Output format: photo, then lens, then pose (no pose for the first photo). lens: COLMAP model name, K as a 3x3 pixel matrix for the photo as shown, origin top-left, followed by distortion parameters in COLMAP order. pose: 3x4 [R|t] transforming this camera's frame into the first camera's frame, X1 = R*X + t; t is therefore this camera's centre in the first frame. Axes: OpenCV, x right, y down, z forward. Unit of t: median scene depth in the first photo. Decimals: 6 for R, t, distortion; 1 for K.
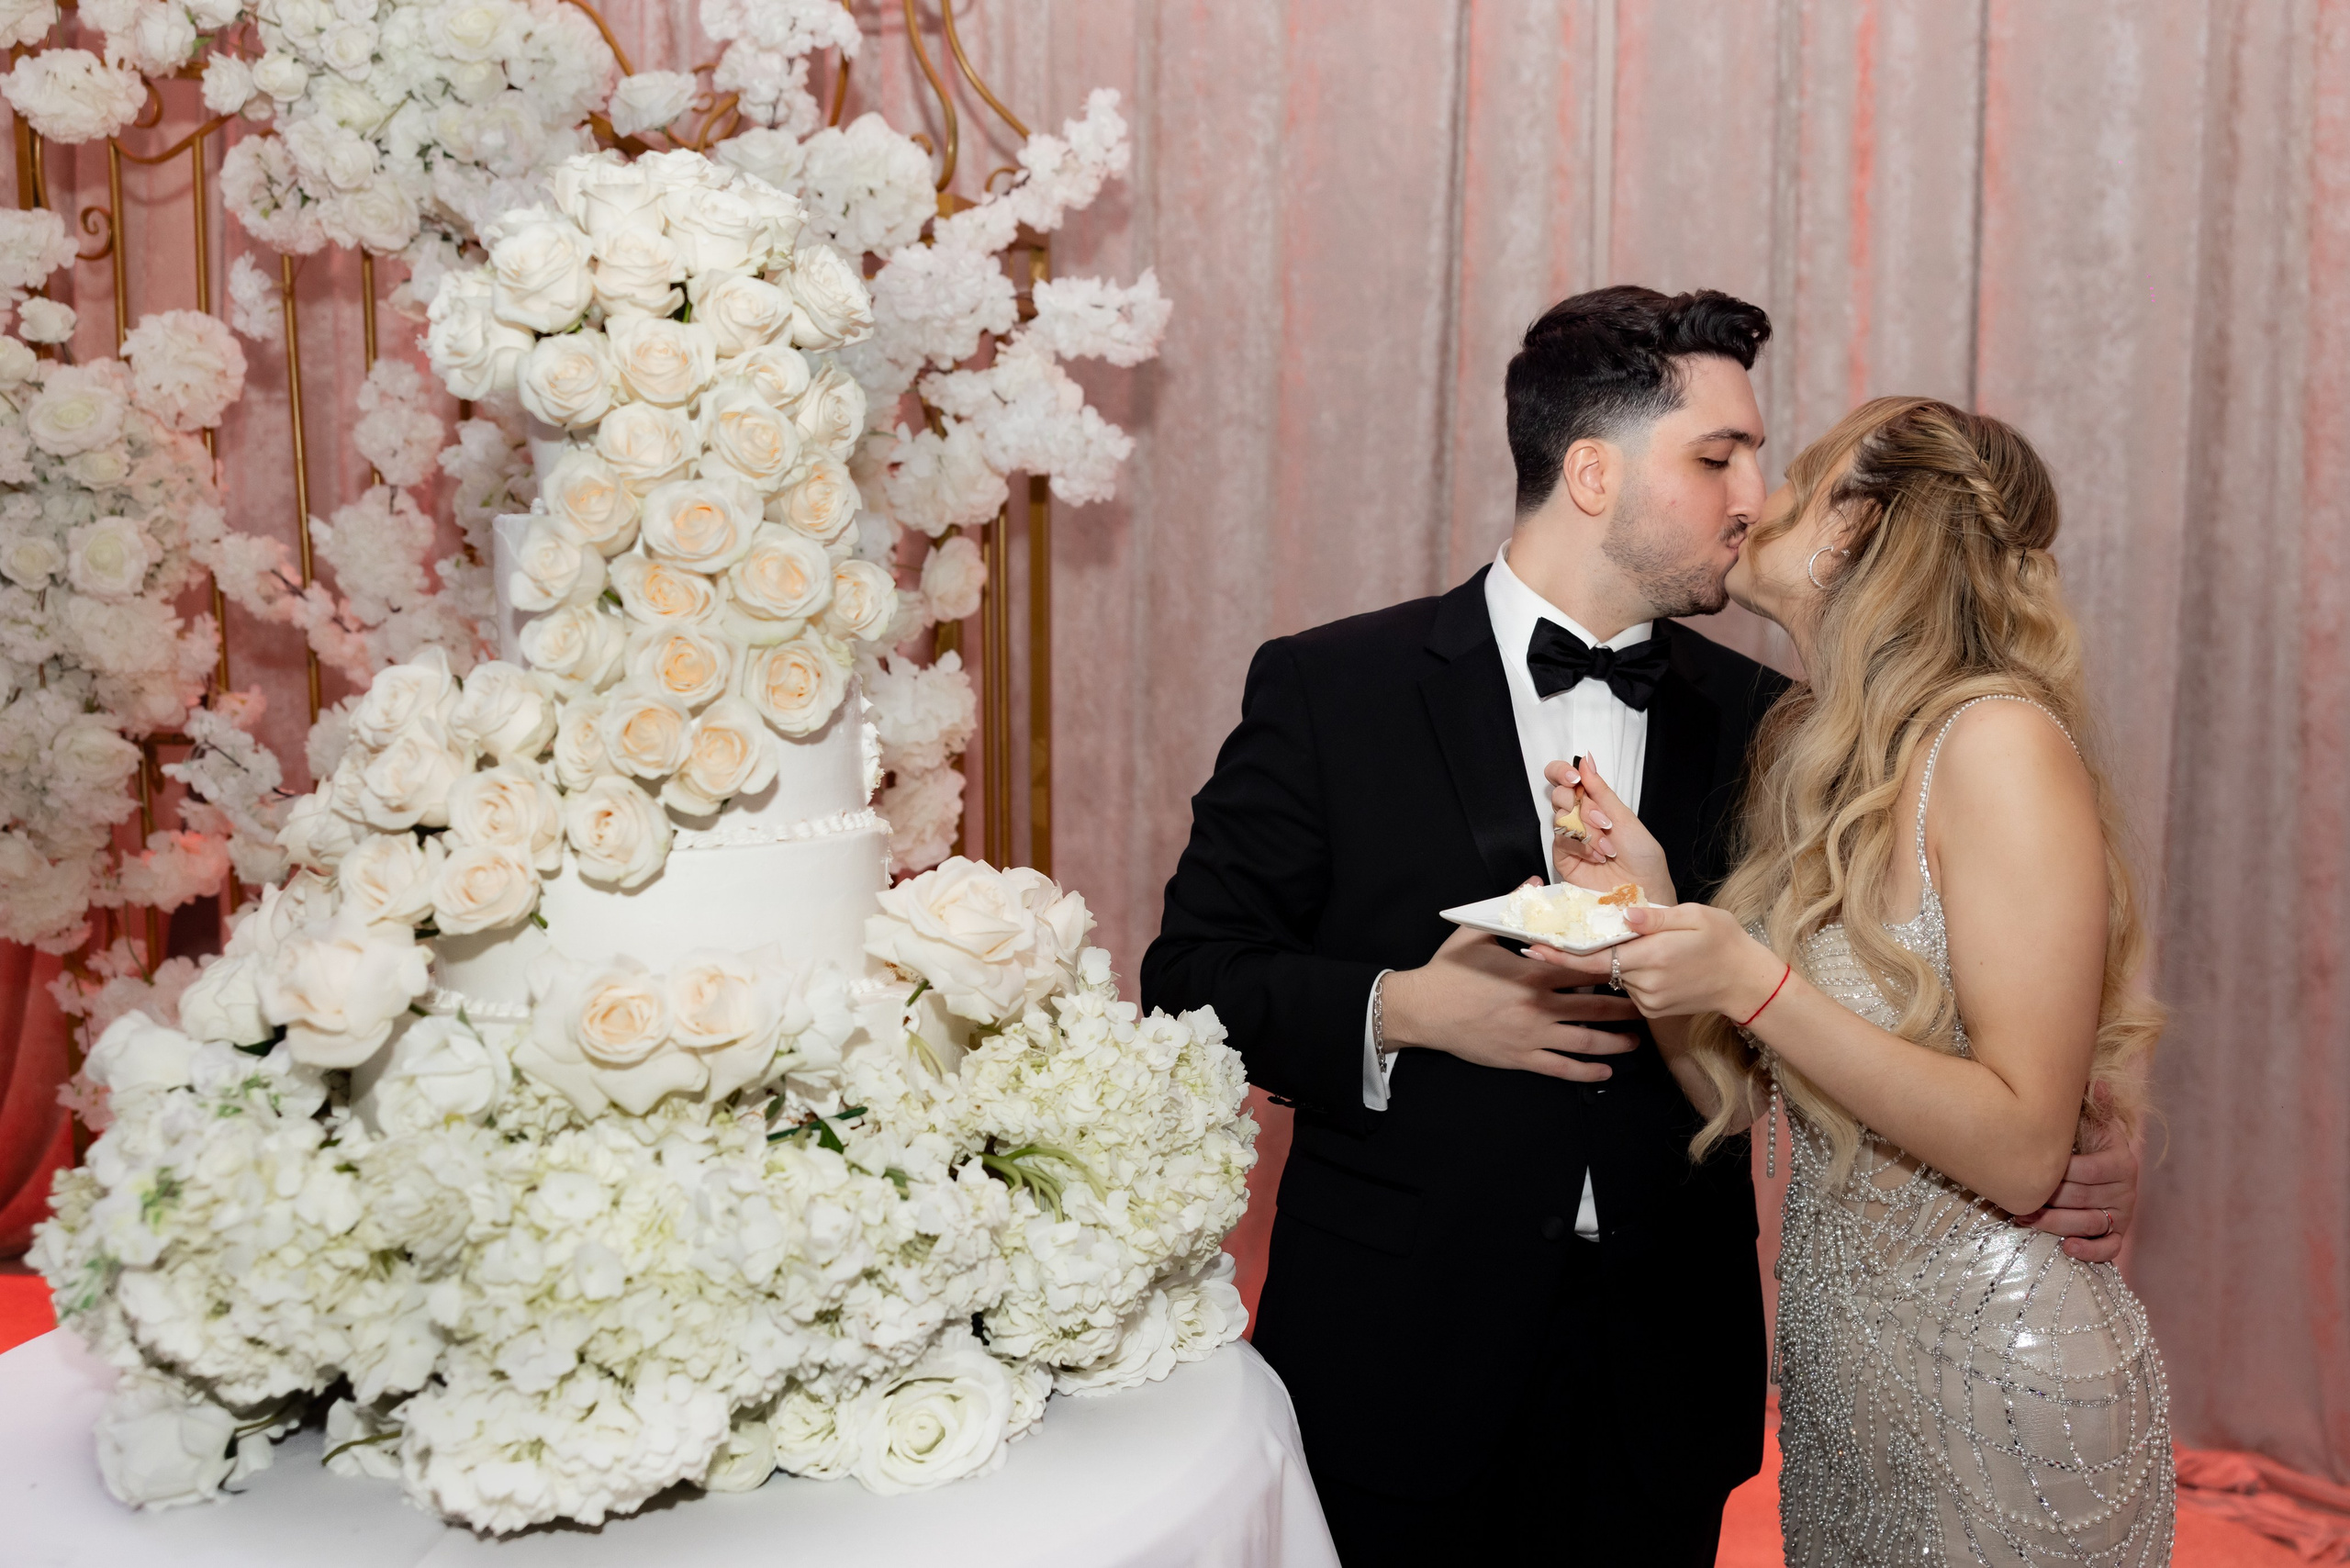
lens RADIAL K [[2682.0, 0, 1175.0], [0, 2682.0, 784.0], [0, 0, 1]] dist [0.017483, -0.006847]
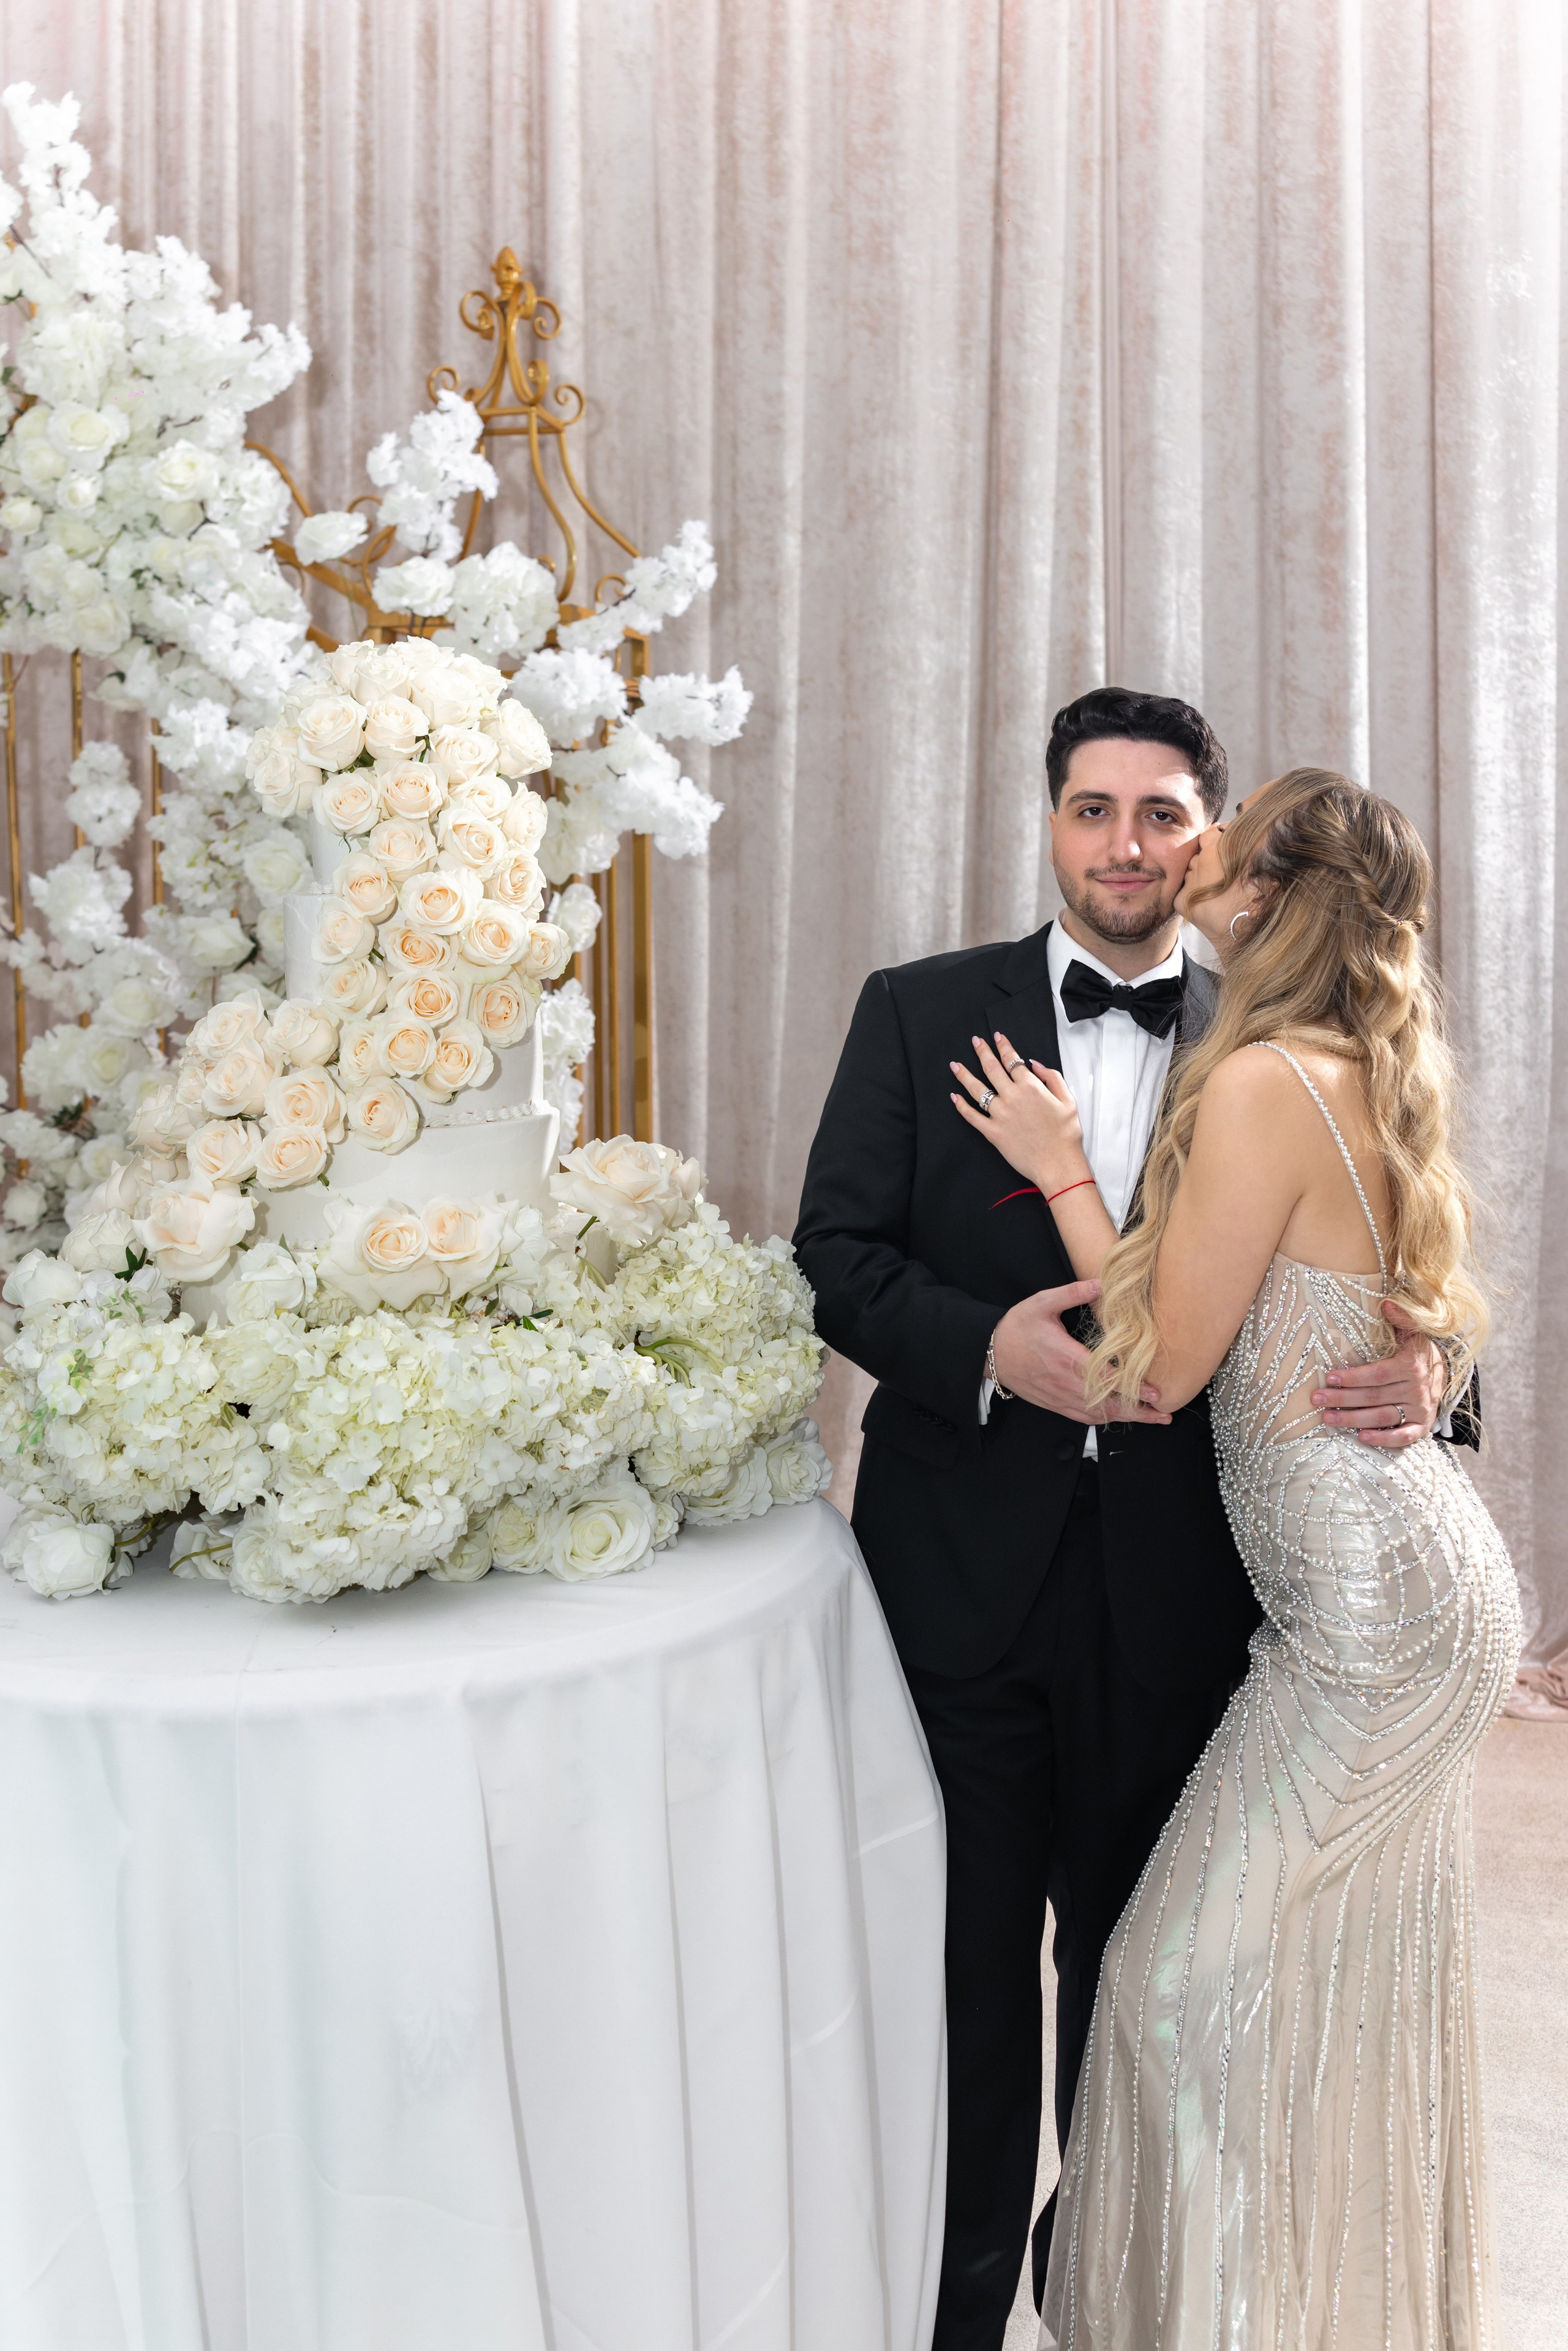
lens RADIAL K [[2802.8, 0, 712.2], [0, 2802.8, 1053.2], [0, 0, 1]] dist [0.029057, -0.031664]
pose [[0.999784, -0.015292, -0.014053, -0.004351], [0.015055, 0.999745, -0.016806, 0.006508], [0.014306, 0.016590, 0.999760, -0.277007]]
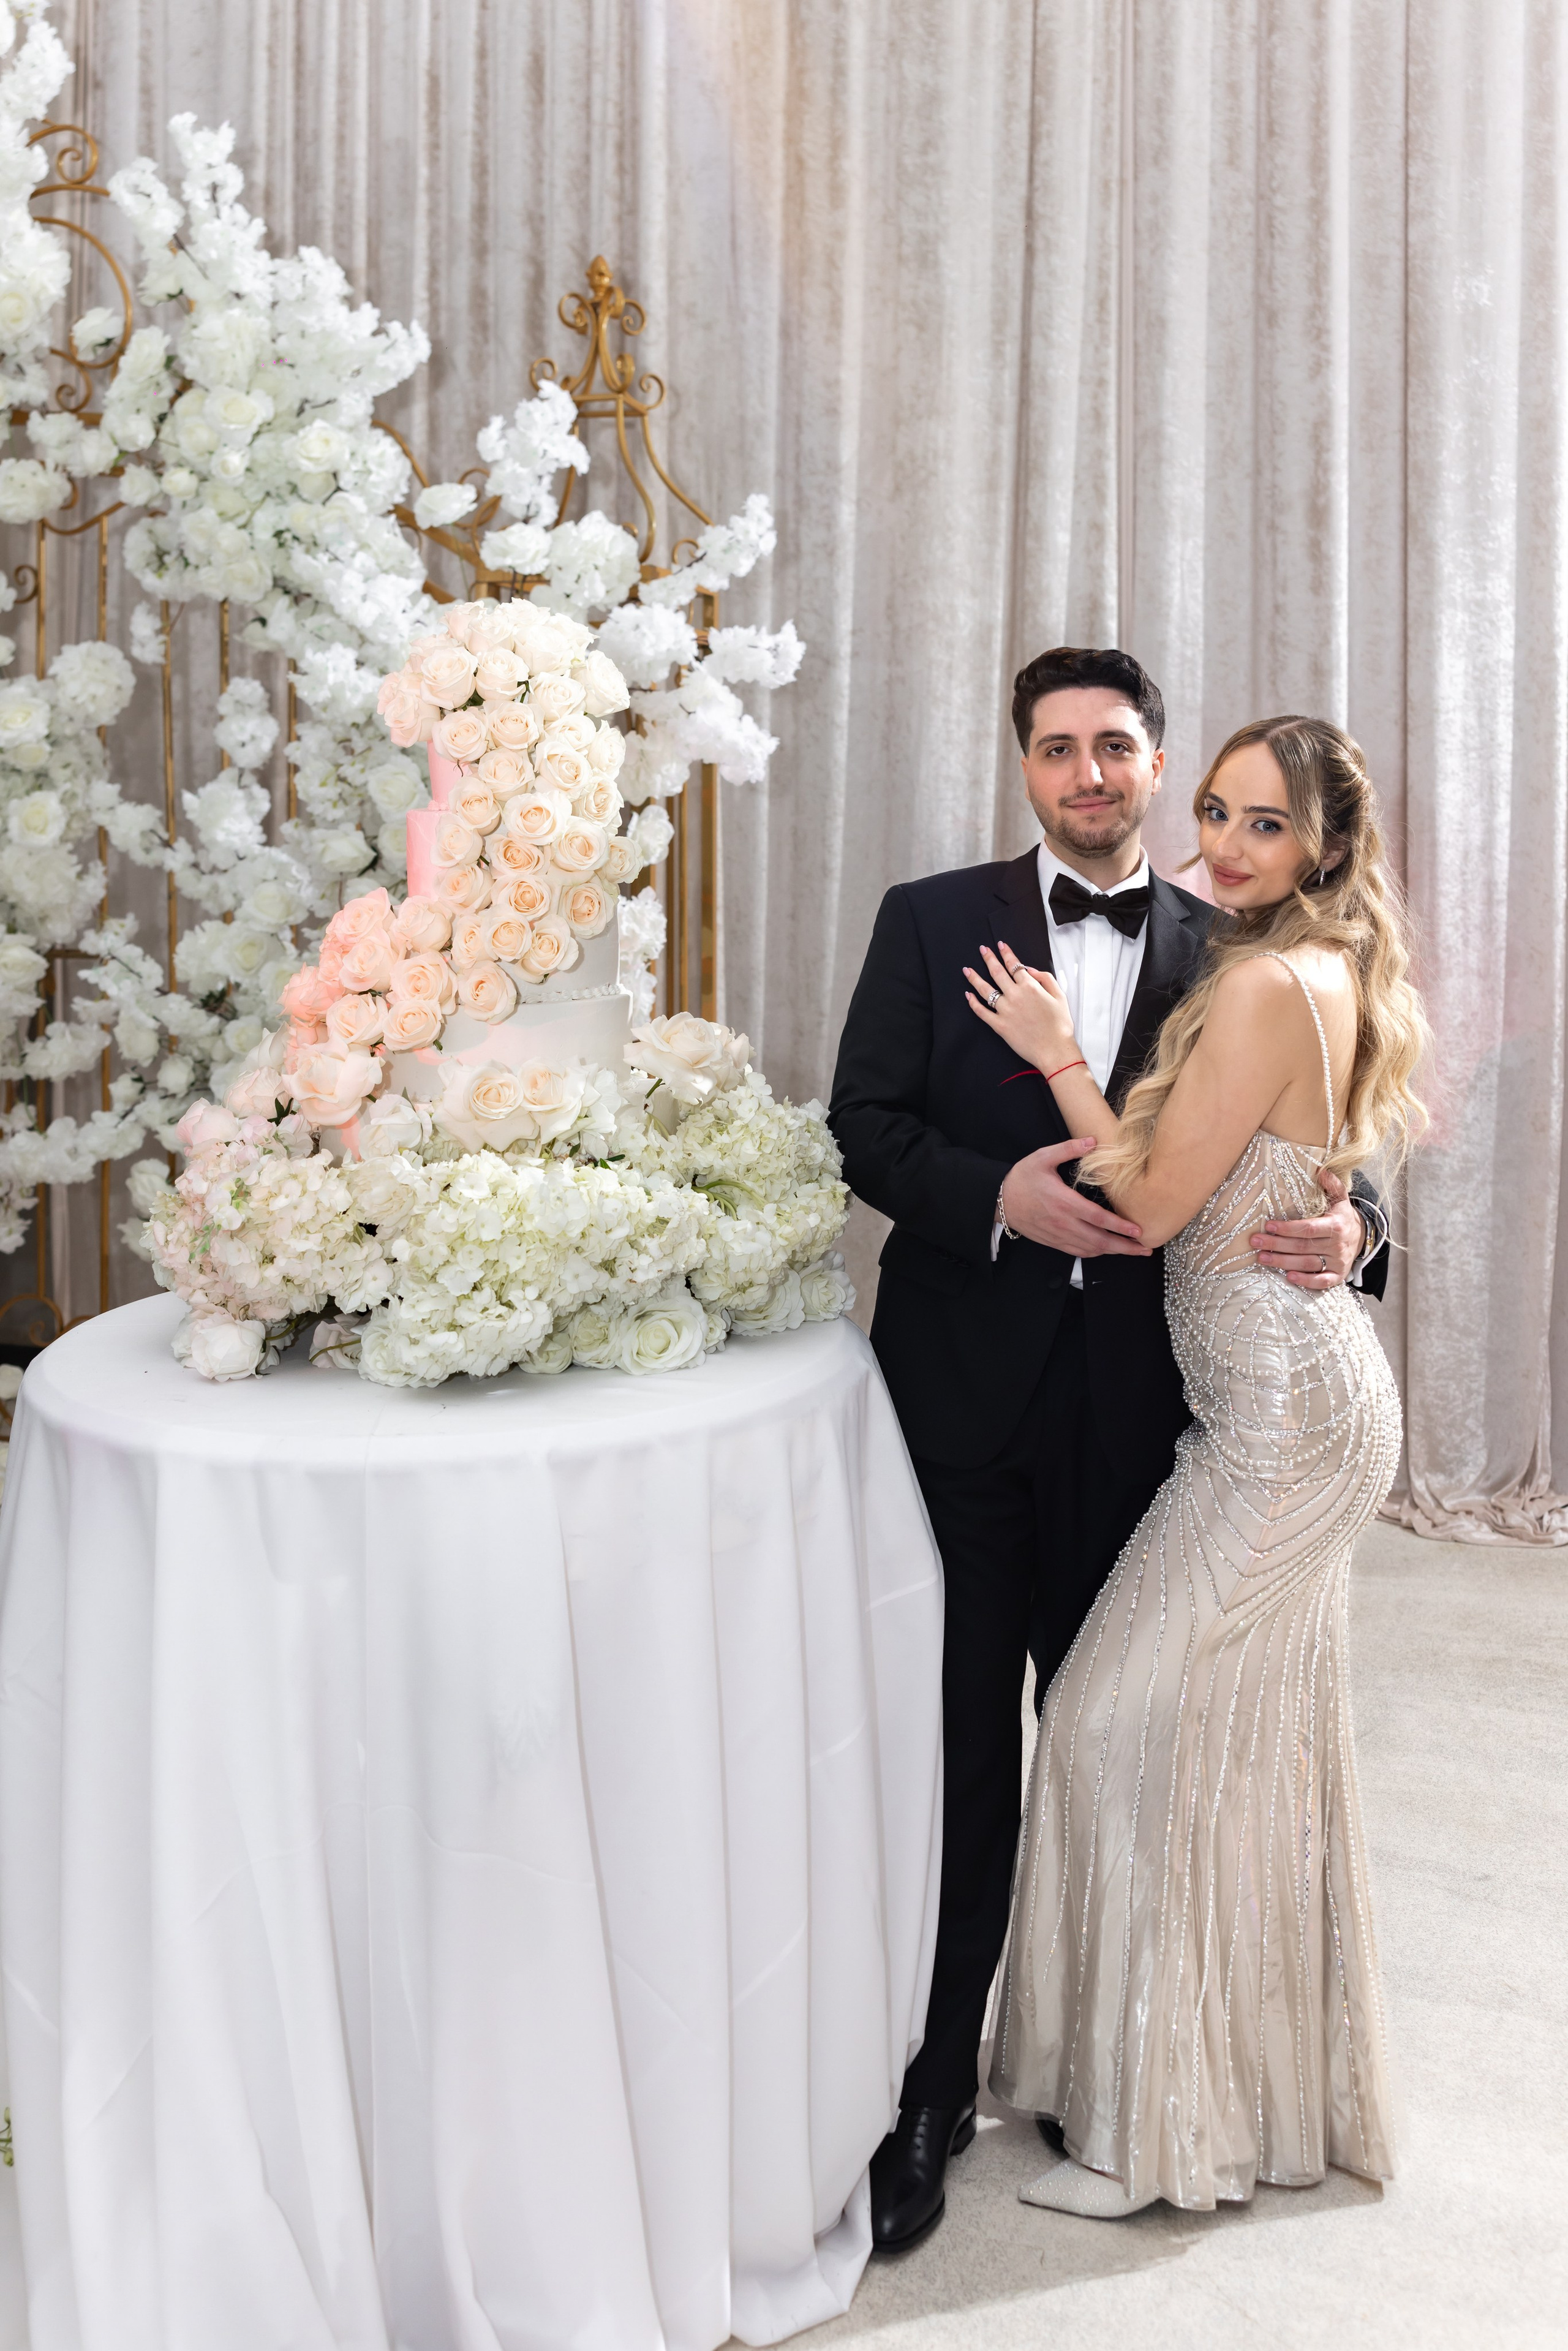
lens RADIAL K [[2610.0, 0, 790.9], [0, 2610.0, 1003.4], [0, 0, 1]] dist [-0.004608, 0.014301]
pose [[0.999929, -0.001930, -0.011727, 0.006914], [0.001900, 0.999995, -0.002600, 0.016103], [0.011732, 0.002578, 0.999928, -0.389434]]
